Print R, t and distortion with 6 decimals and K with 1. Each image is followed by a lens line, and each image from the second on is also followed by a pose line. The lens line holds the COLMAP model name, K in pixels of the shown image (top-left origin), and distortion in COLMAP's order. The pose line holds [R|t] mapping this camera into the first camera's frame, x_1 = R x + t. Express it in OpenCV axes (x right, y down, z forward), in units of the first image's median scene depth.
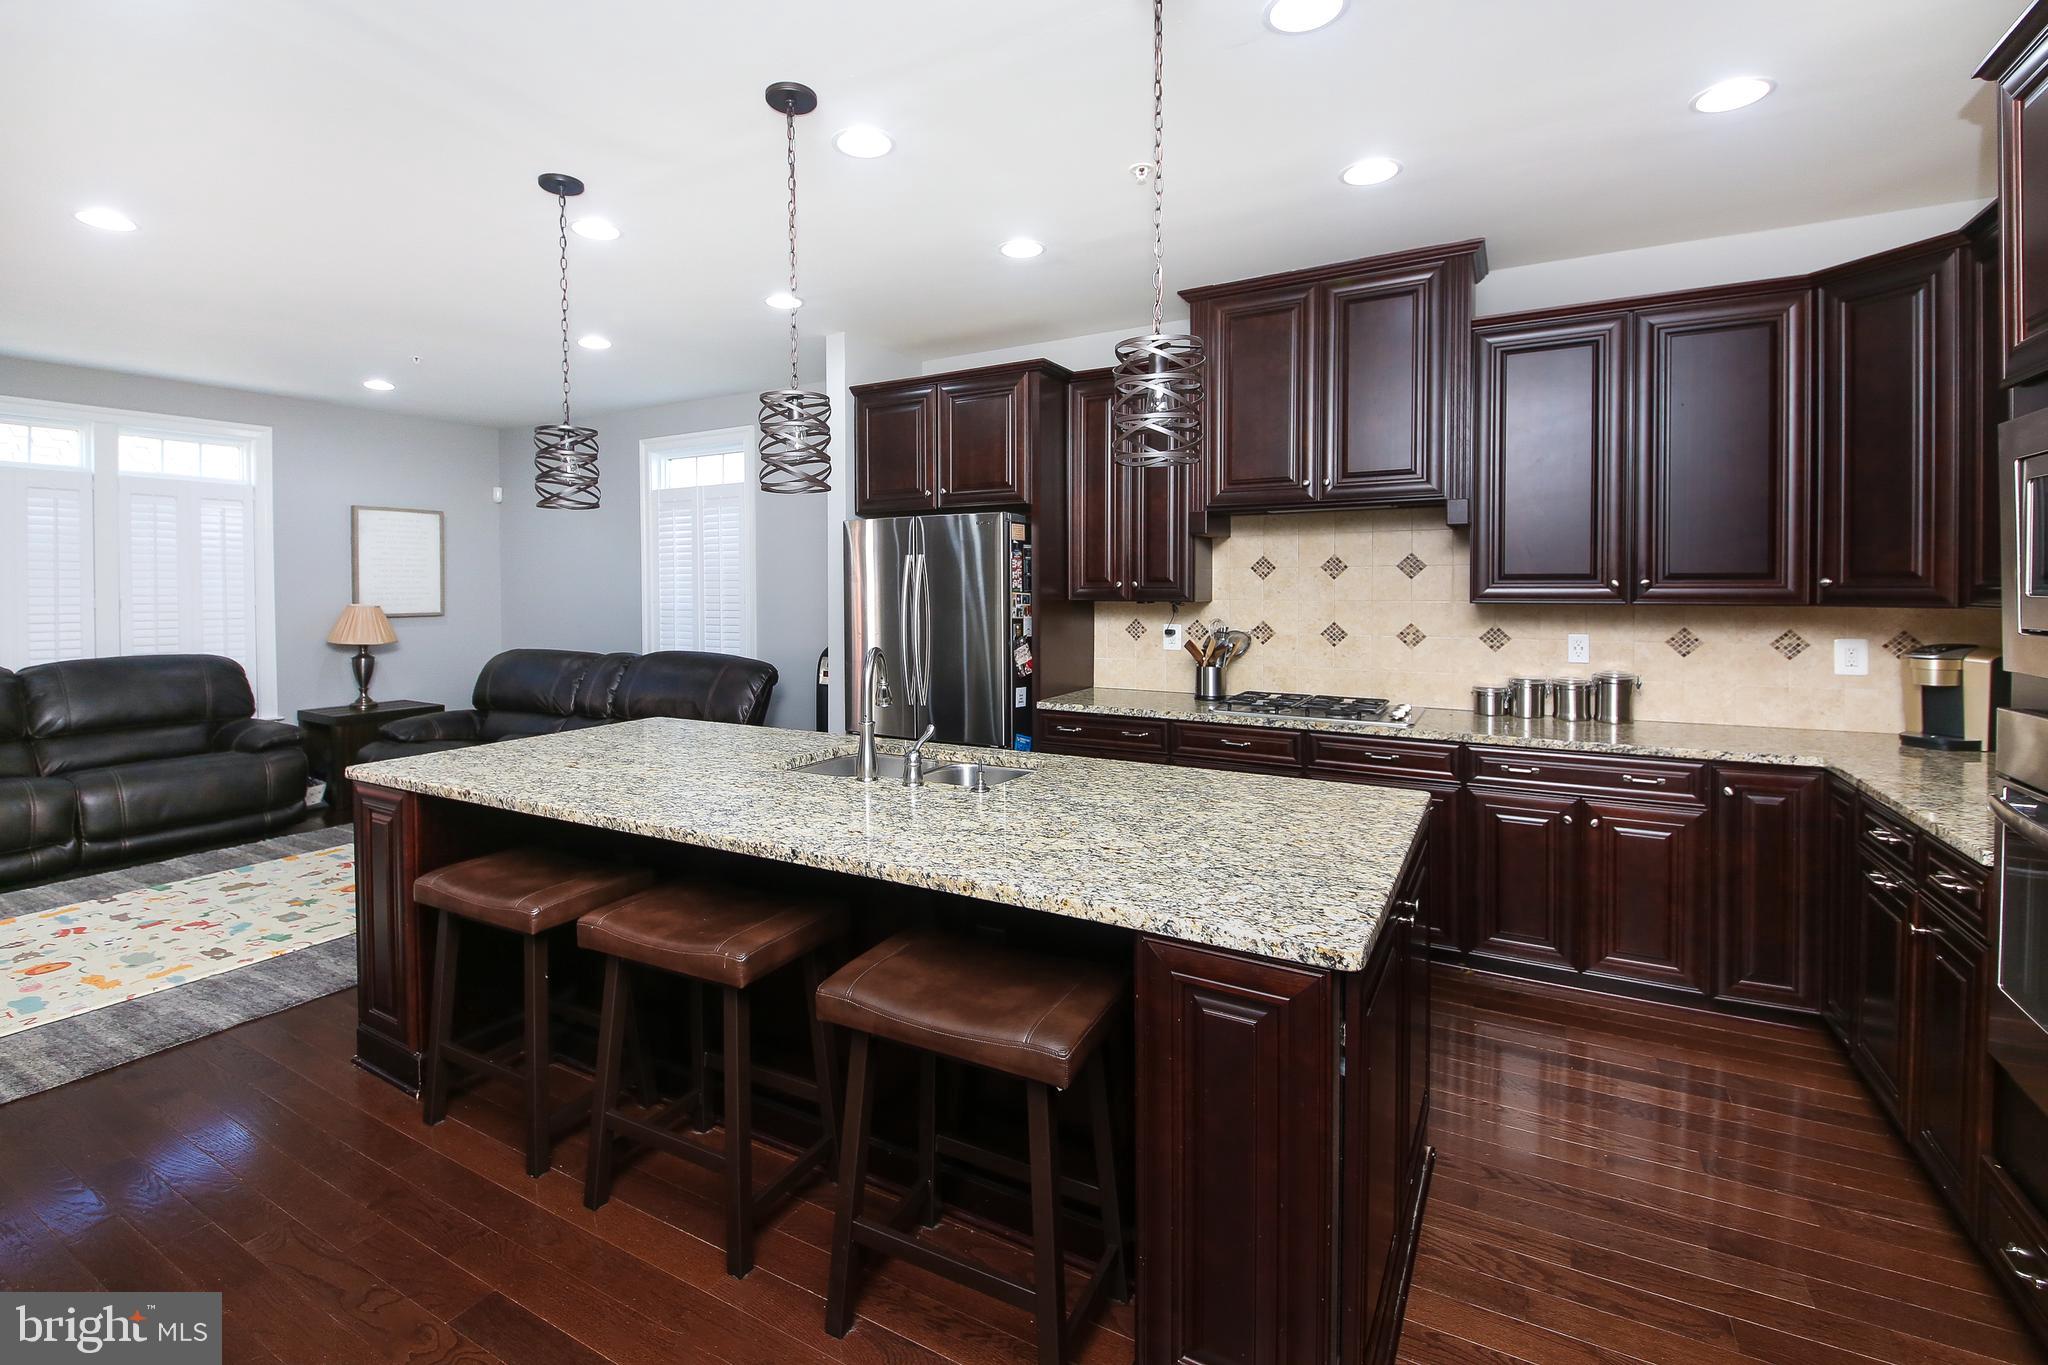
lens RADIAL K [[917.0, 0, 1058.1], [0, 917.0, 603.5], [0, 0, 1]] dist [-0.011360, -0.000264]
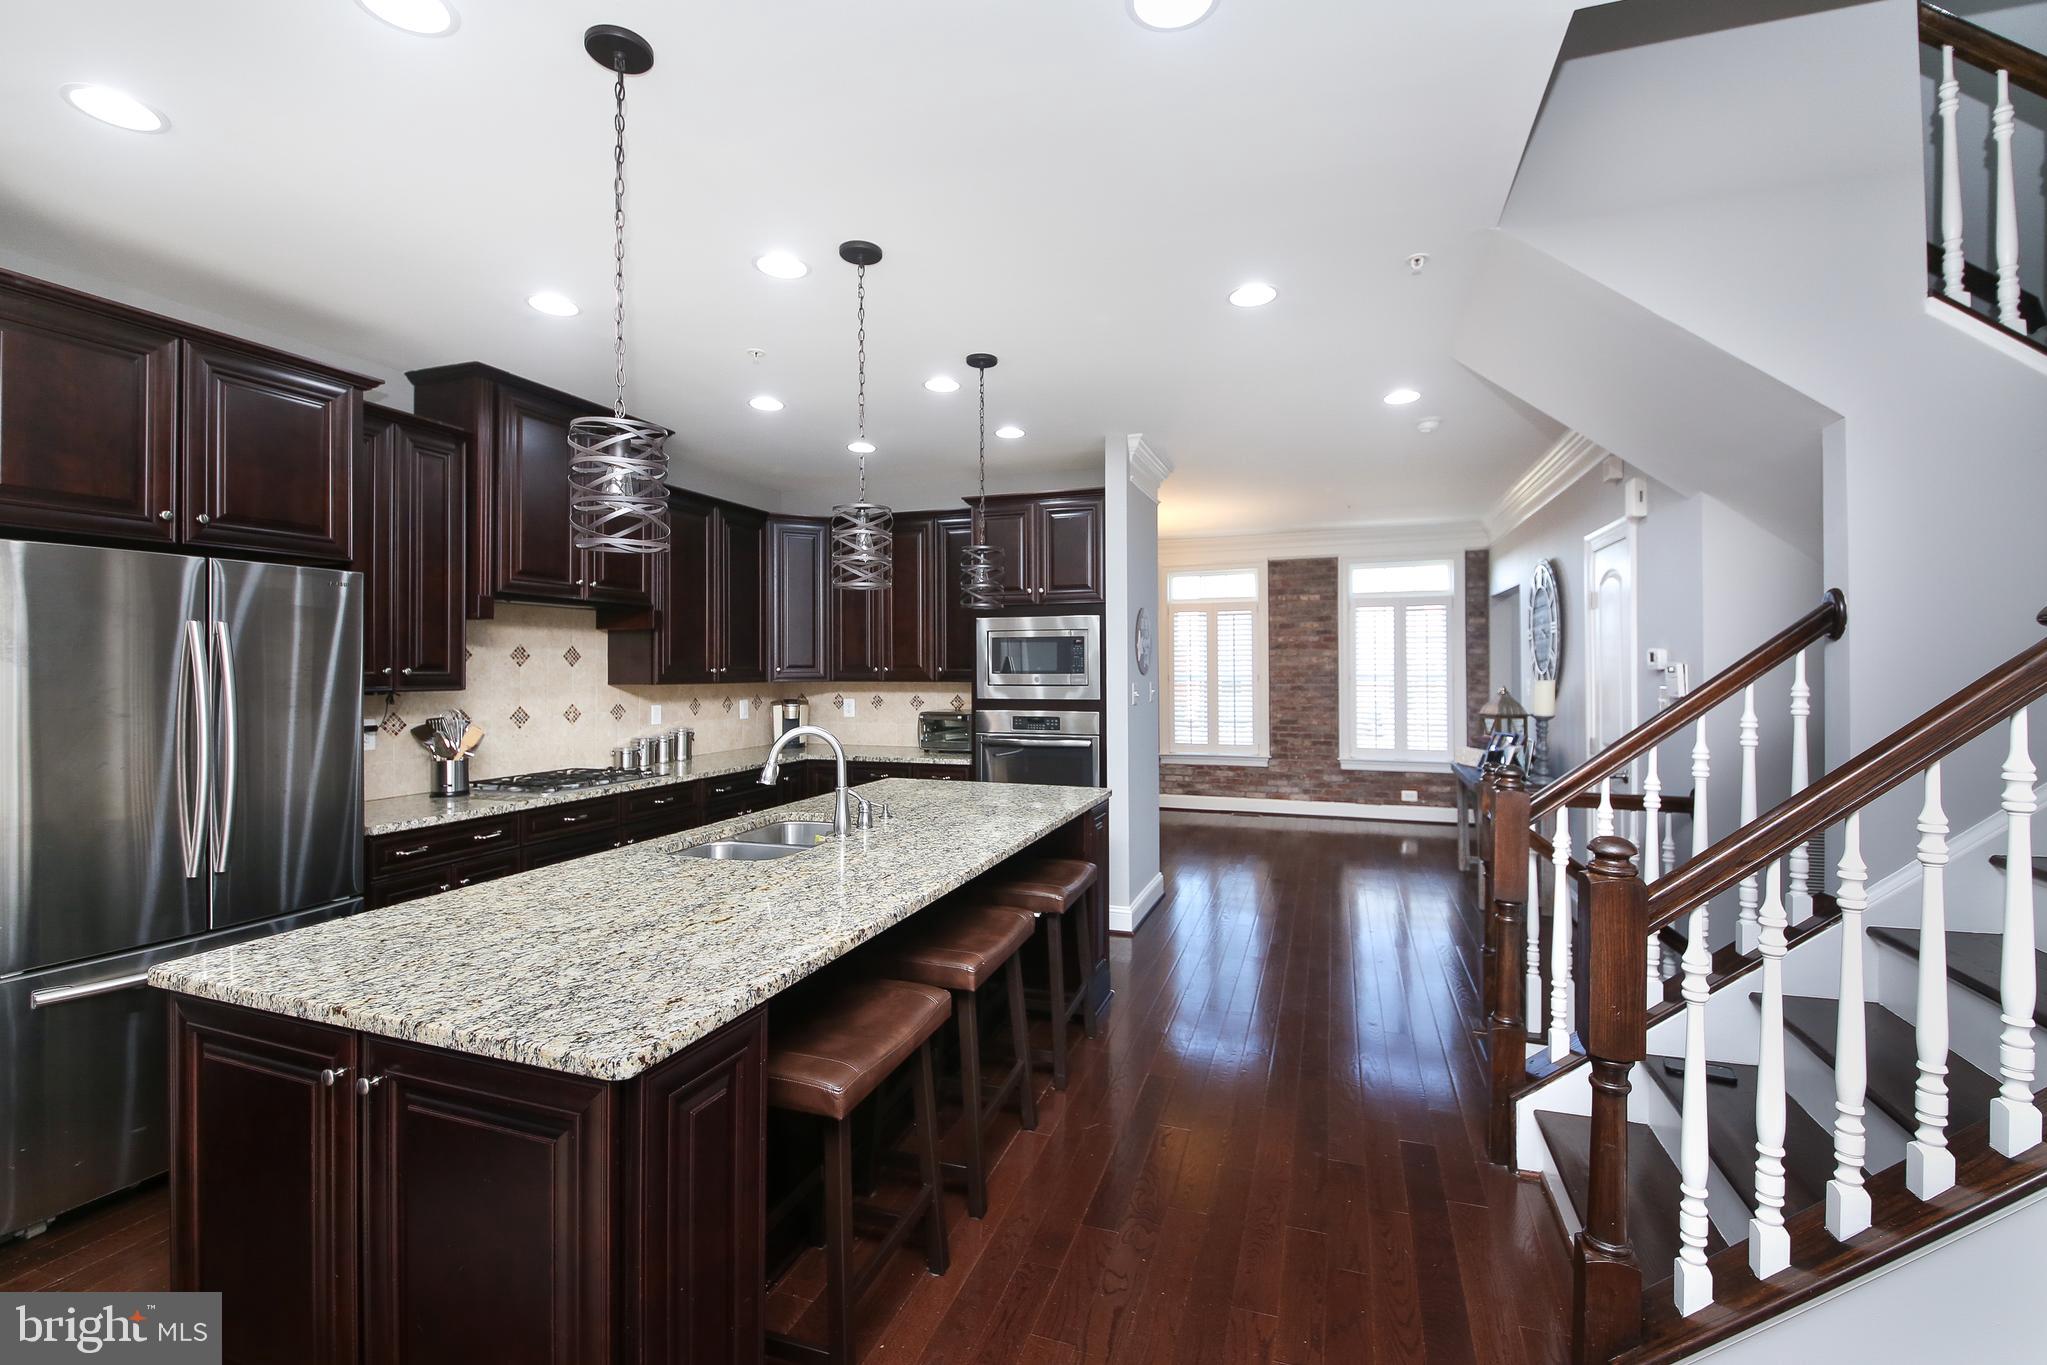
lens RADIAL K [[876.1, 0, 1018.5], [0, 876.1, 668.1], [0, 0, 1]] dist [0.000167, -0.000080]
pose [[-0.130171, 0.003141, 0.991487, -0.838892], [0.026949, 0.999637, 0.000371, -0.009706], [-0.991125, 0.026768, -0.130208, 0.567943]]
